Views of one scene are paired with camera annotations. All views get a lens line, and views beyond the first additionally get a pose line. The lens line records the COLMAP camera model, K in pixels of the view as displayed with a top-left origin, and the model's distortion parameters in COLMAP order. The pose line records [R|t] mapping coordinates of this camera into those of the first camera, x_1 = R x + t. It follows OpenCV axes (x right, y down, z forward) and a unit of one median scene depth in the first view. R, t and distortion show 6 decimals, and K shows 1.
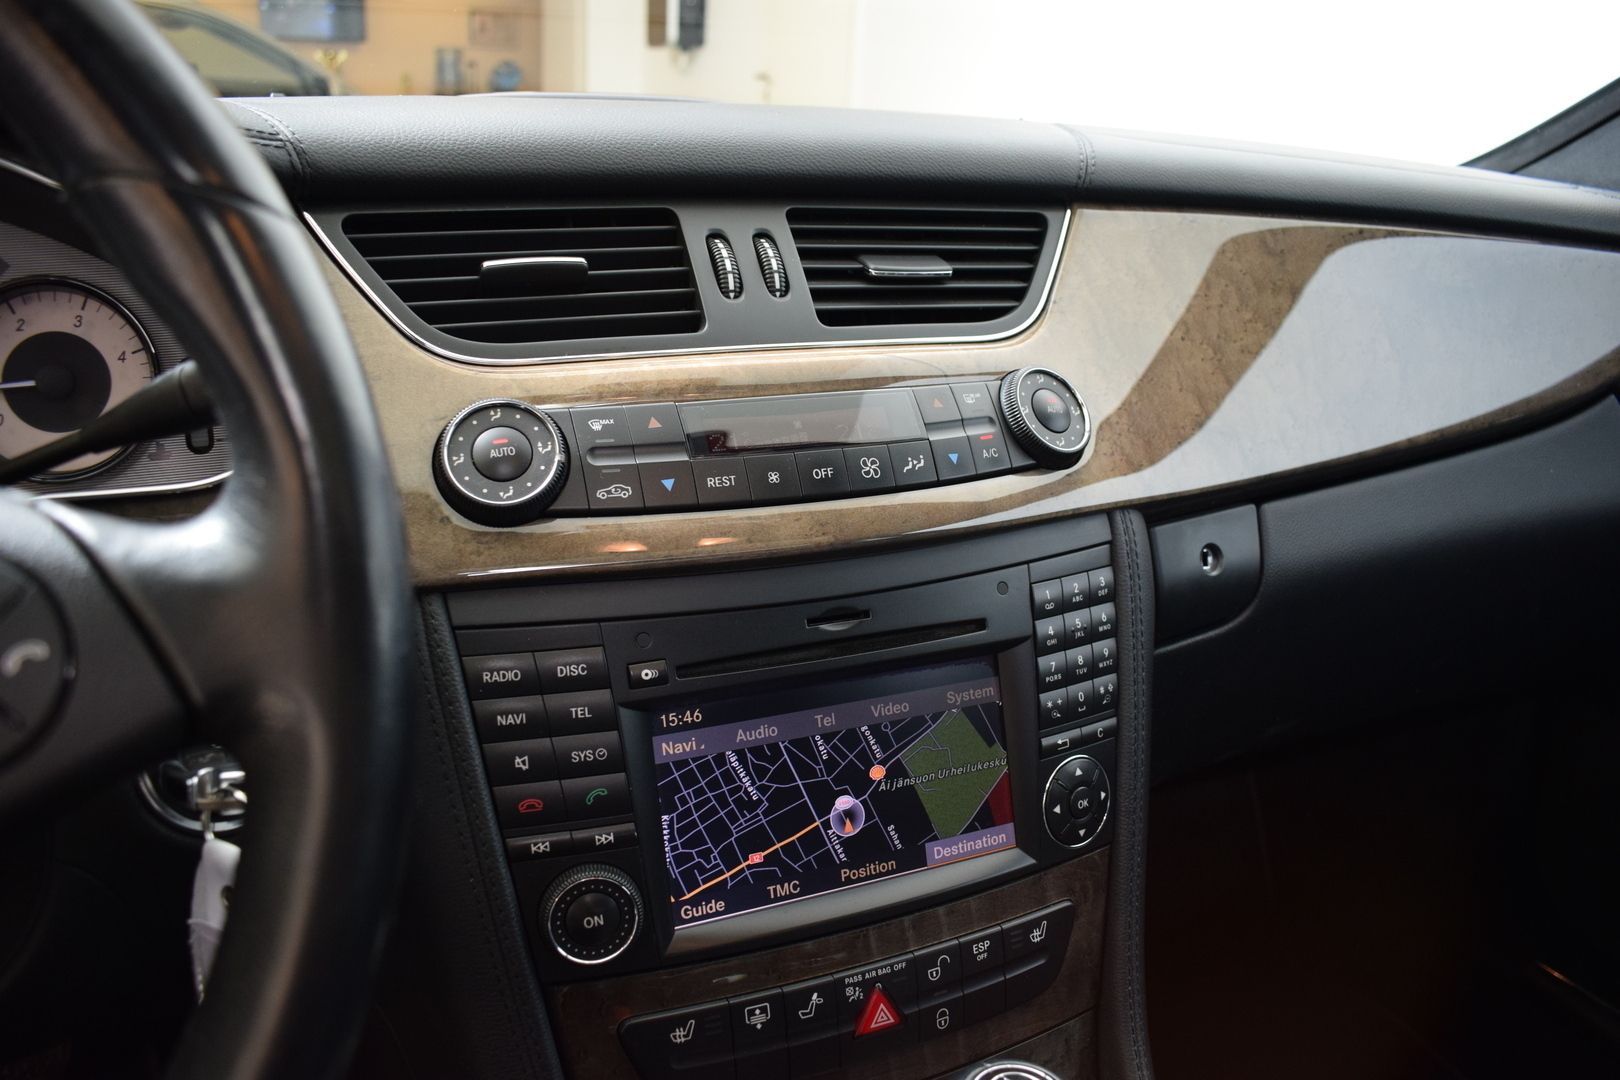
lens RADIAL K [[1232.3, 0, 801.8], [0, 1232.3, 541.0], [0, 0, 1]] dist [-0.088686, 0.010174]
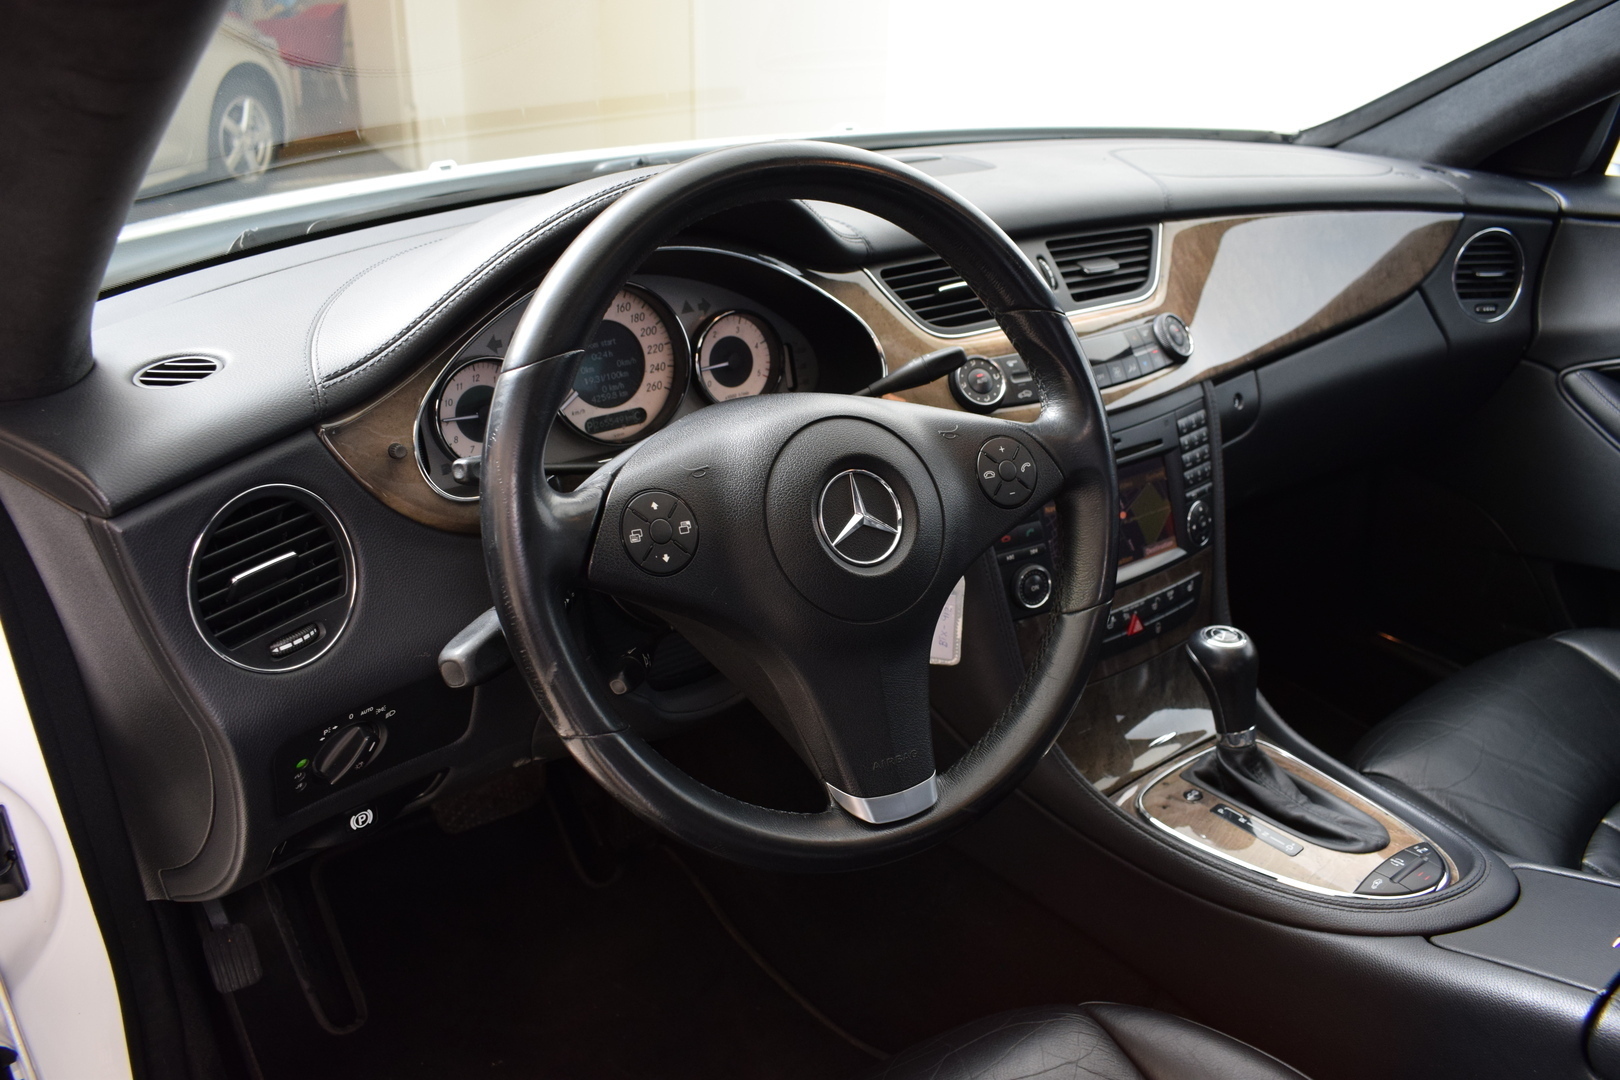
lens RADIAL K [[1232.3, 0, 812.4], [0, 1232.3, 546.3], [0, 0, 1]] dist [-0.088686, 0.010174]
pose [[0.980284, -0.109895, 0.164212, -0.862743], [0.090528, 0.988502, 0.121114, -0.066698], [-0.175633, -0.103861, 0.978962, -1.036841]]
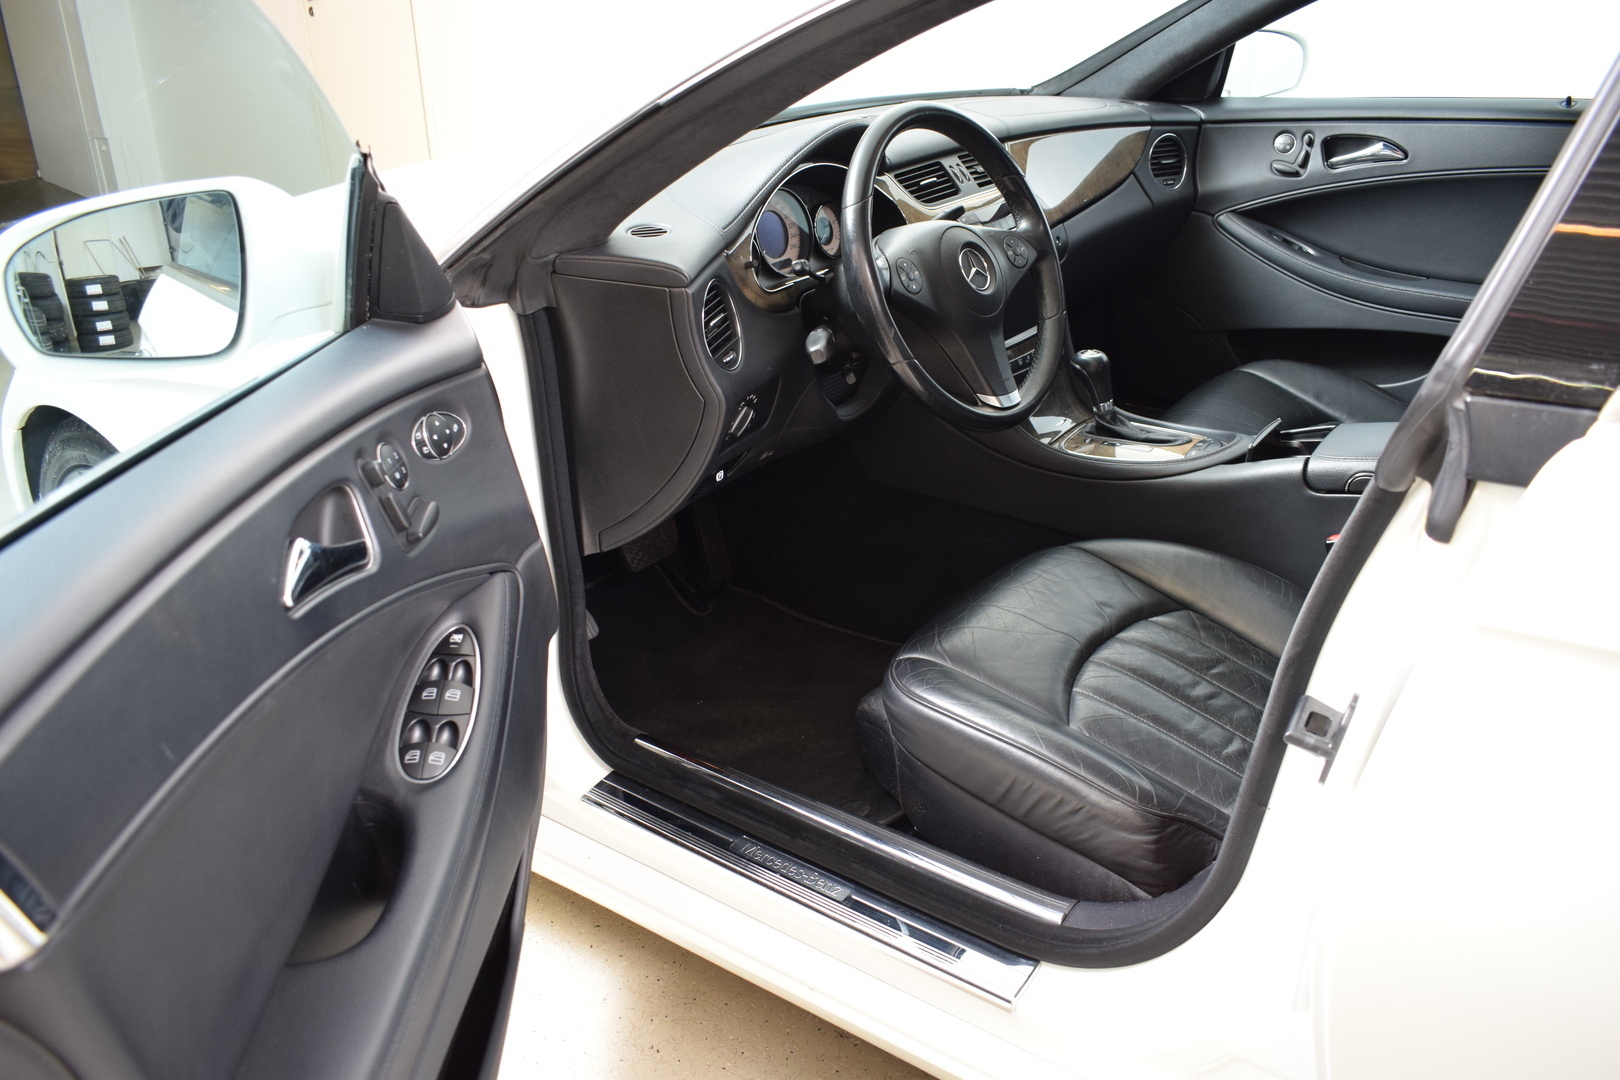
lens RADIAL K [[1232.3, 0, 813.7], [0, 1232.3, 538.5], [0, 0, 1]] dist [-0.088686, 0.010174]
pose [[0.873575, -0.262551, 0.409796, -2.392356], [0.212487, 0.963271, 0.164190, 0.141482], [-0.437853, -0.056355, 0.897279, -2.308650]]
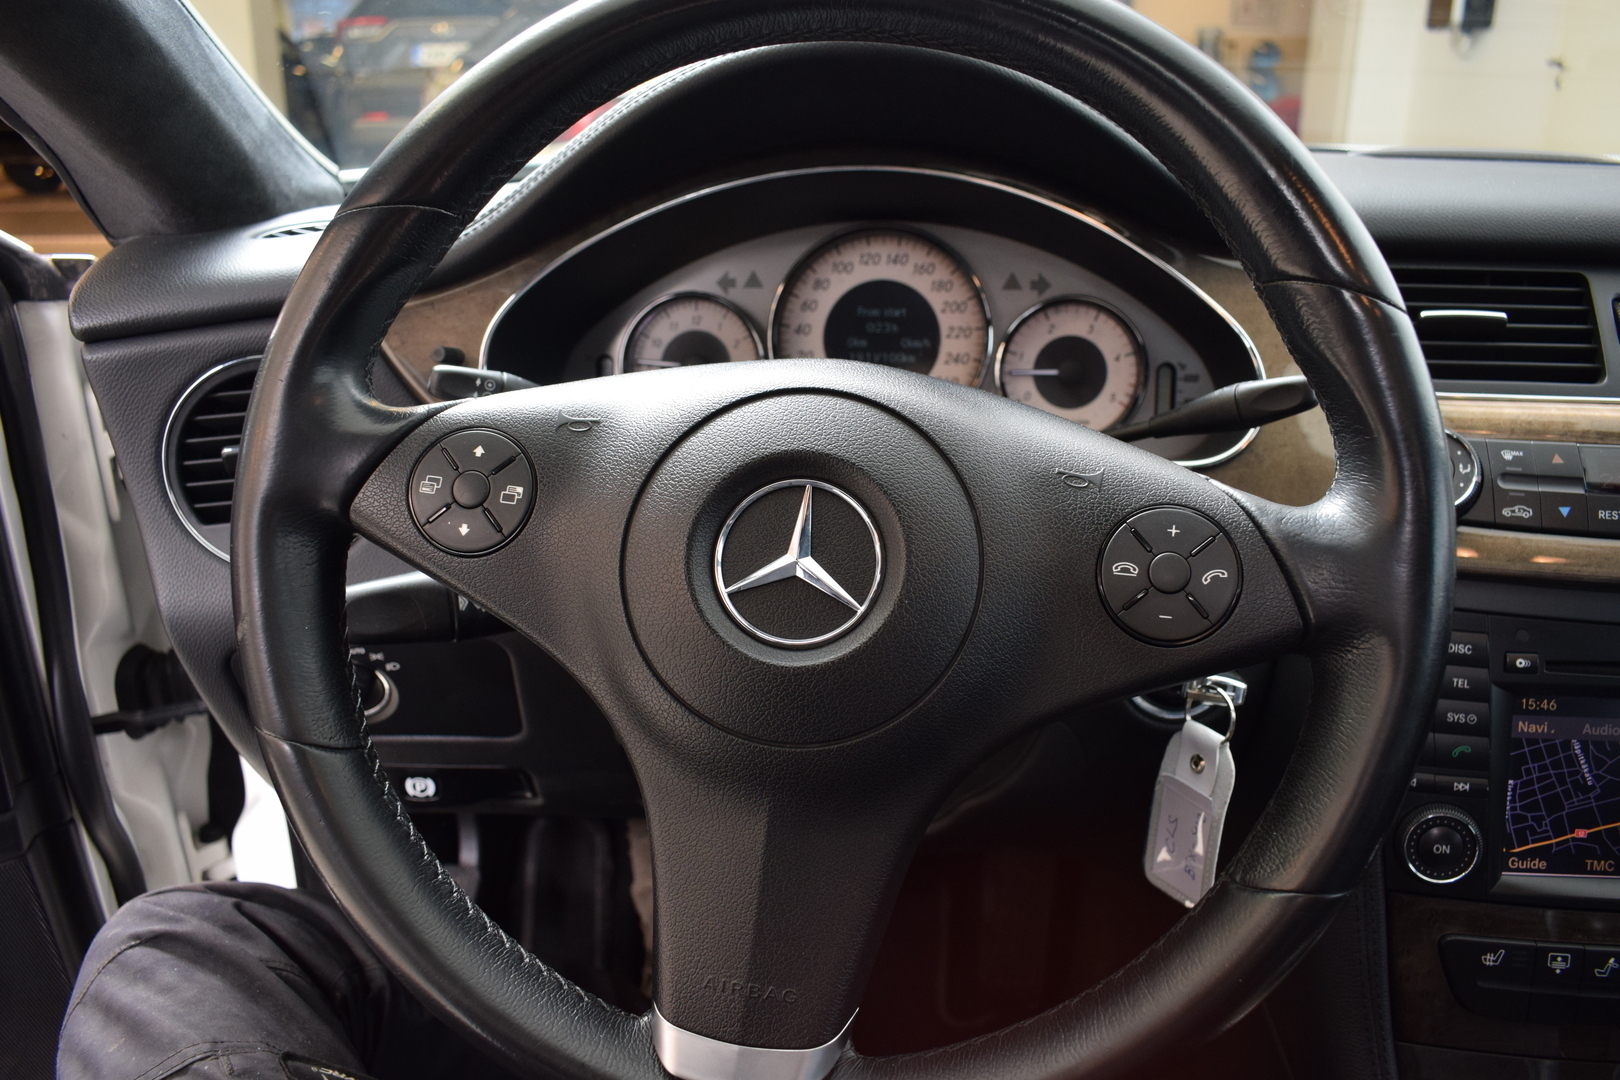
lens RADIAL K [[1232.3, 0, 845.7], [0, 1232.3, 555.5], [0, 0, 1]] dist [-0.088686, 0.010174]
pose [[0.865943, 0.152617, -0.476288, -0.148339], [-0.137108, 0.988261, 0.067391, 0.013891], [0.480982, 0.006947, 0.876703, -0.350269]]
